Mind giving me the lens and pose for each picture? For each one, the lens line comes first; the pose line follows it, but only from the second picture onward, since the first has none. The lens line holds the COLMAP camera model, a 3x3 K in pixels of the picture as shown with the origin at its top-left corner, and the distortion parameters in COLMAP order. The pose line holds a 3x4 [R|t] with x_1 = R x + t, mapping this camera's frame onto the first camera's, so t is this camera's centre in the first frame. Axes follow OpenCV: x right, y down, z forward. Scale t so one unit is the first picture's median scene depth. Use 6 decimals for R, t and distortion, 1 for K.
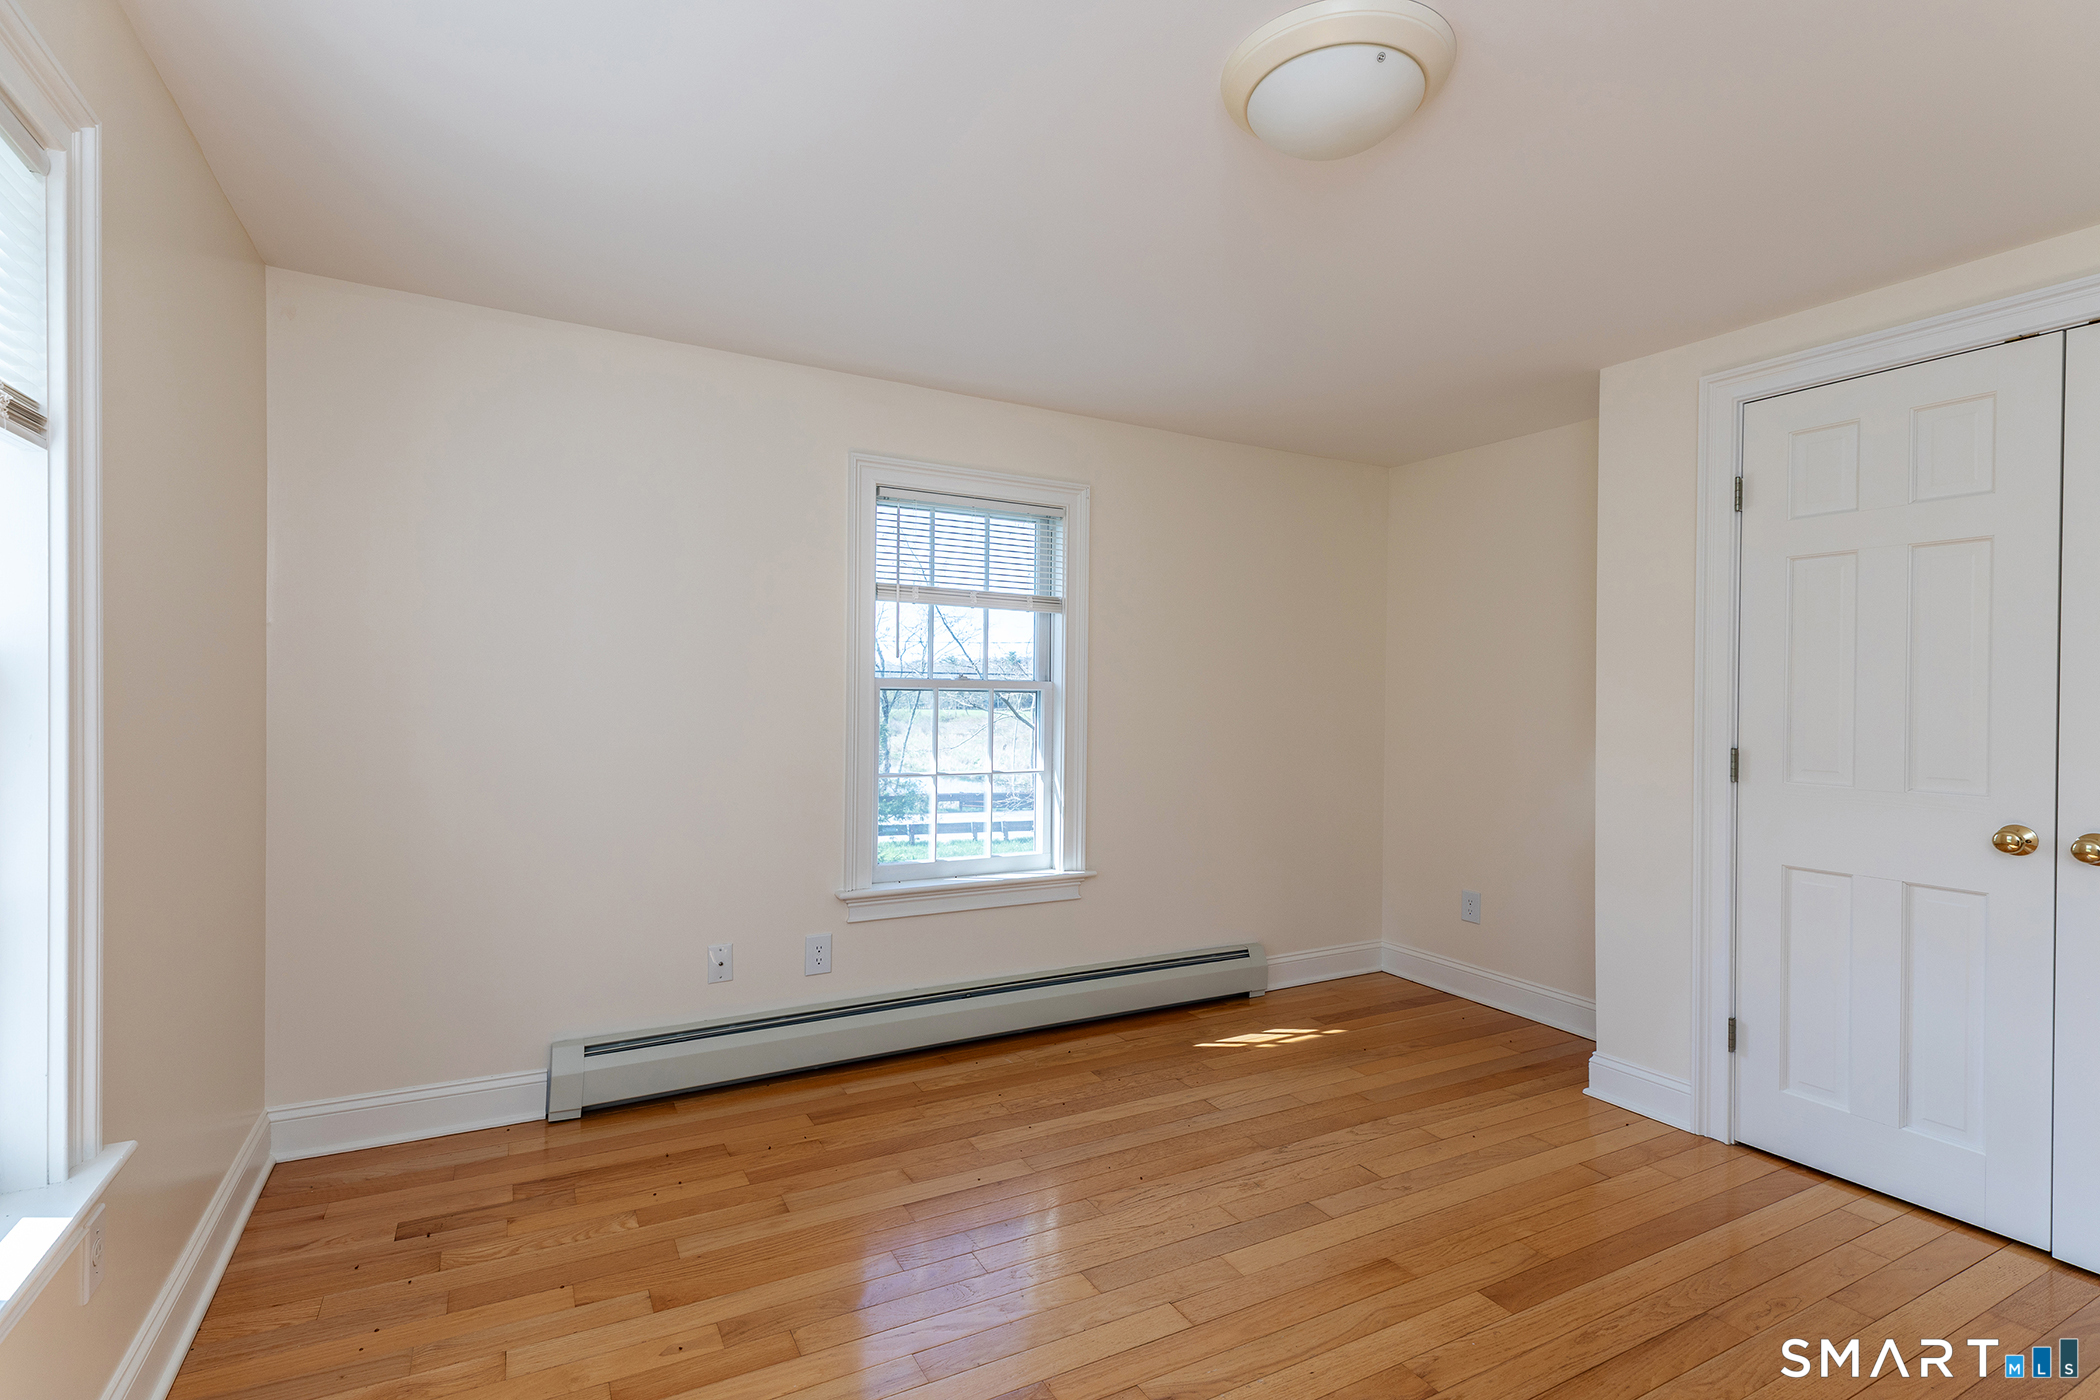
lens RADIAL K [[1019.1, 0, 1057.0], [0, 1019.1, 697.4], [0, 0, 1]] dist [0.014128, -0.000762]
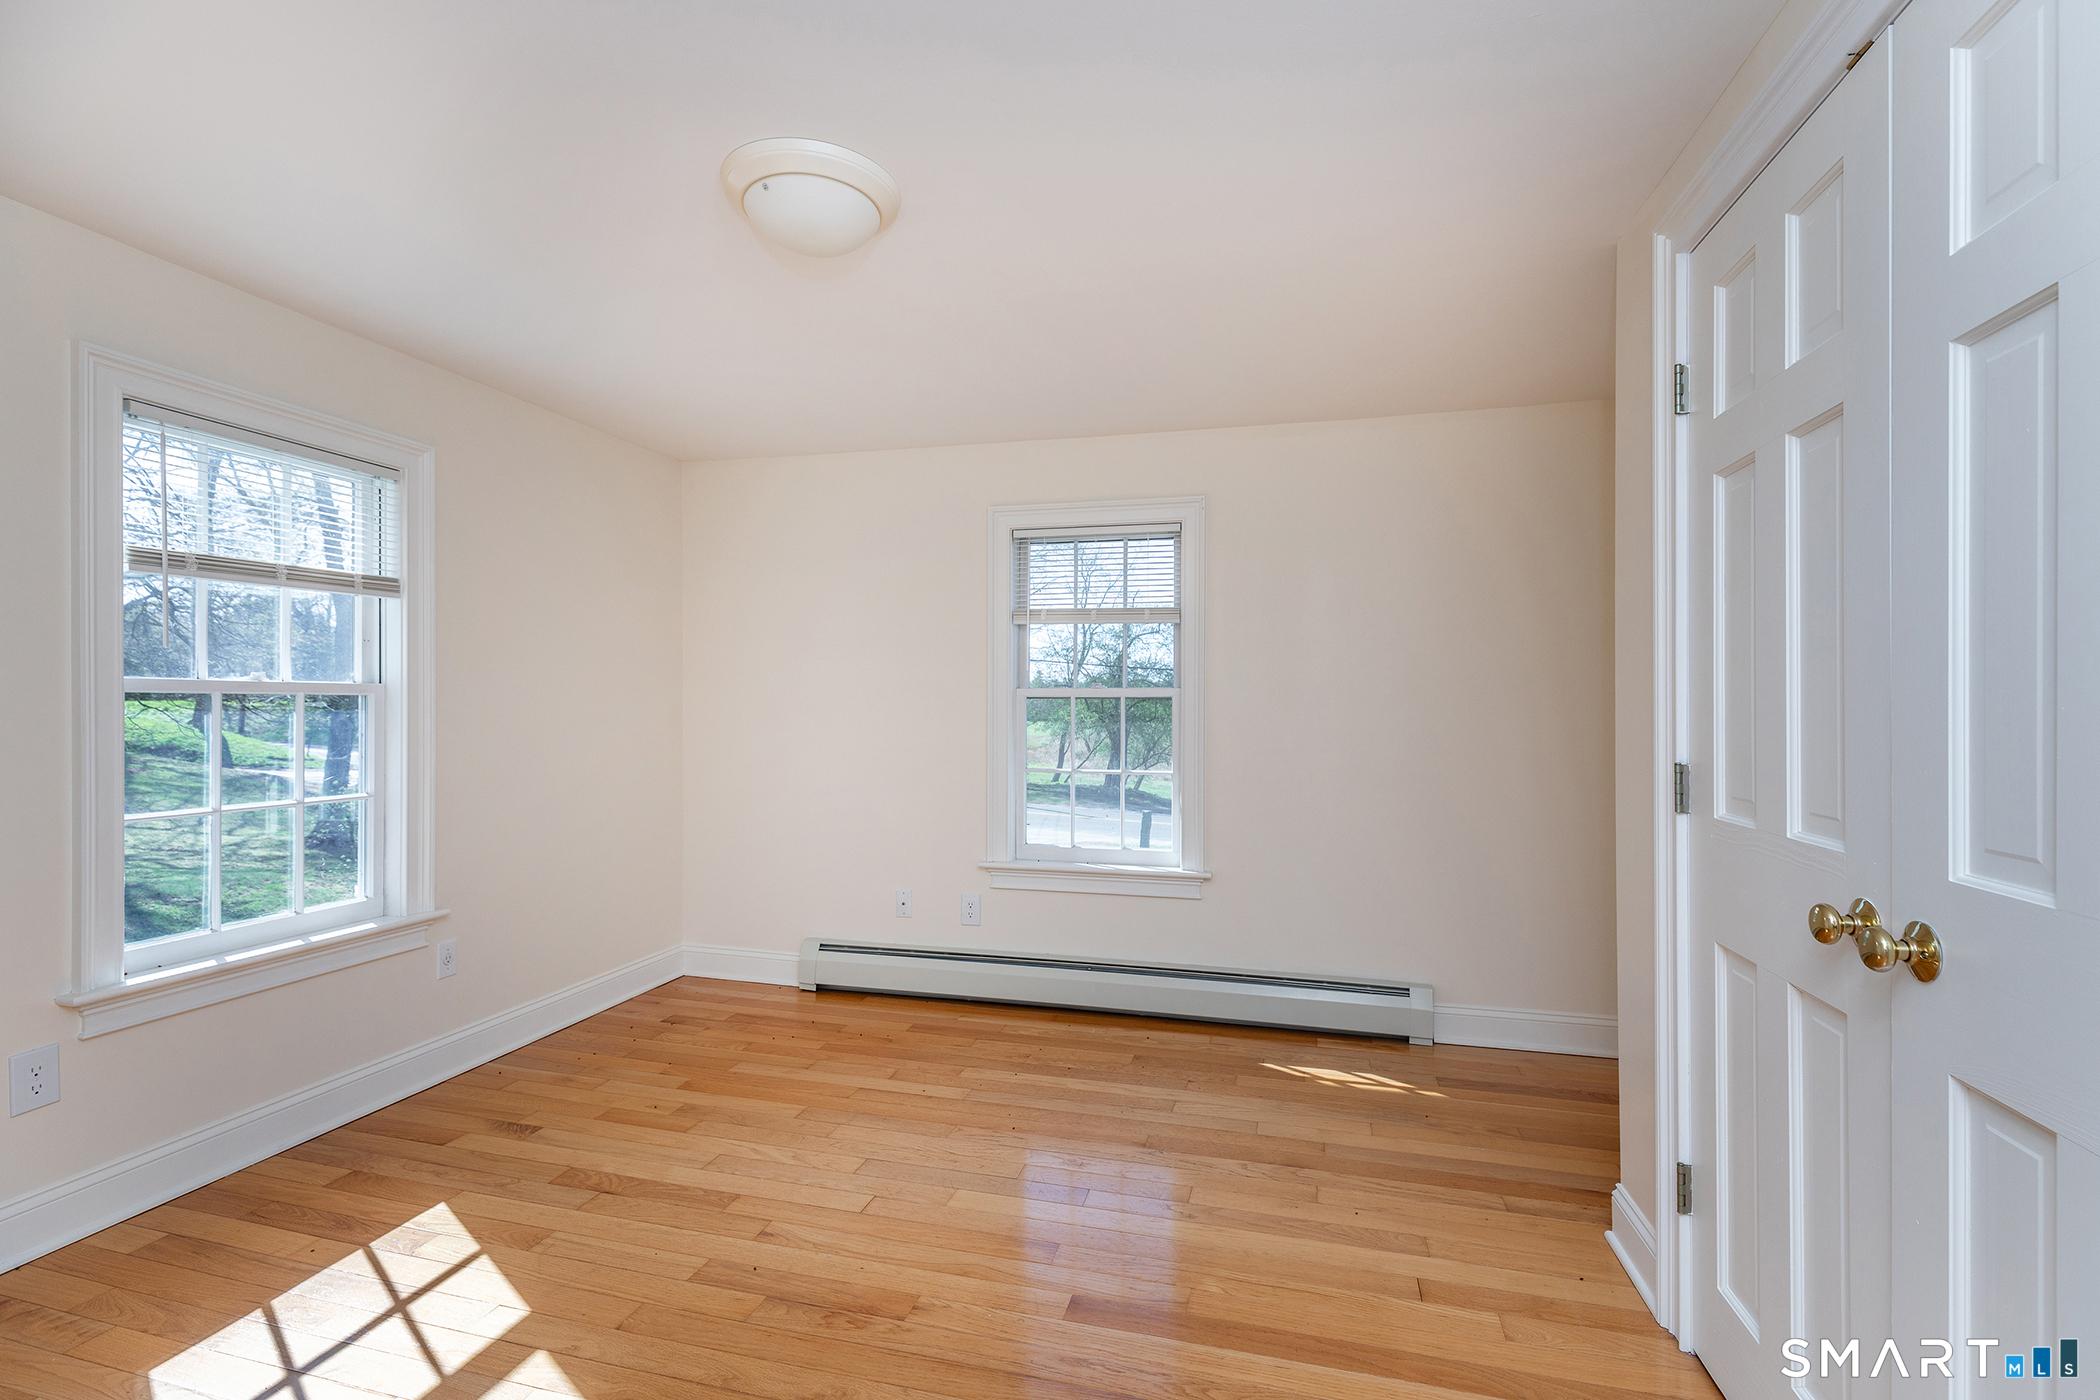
lens RADIAL K [[1019.1, 0, 1047.2], [0, 1019.1, 706.1], [0, 0, 1]] dist [0.014128, -0.000762]
pose [[0.701234, -0.004032, -0.712920, 0.789205], [-0.000429, 0.999981, -0.006077, 0.009878], [0.712931, 0.004567, 0.701219, 0.202368]]
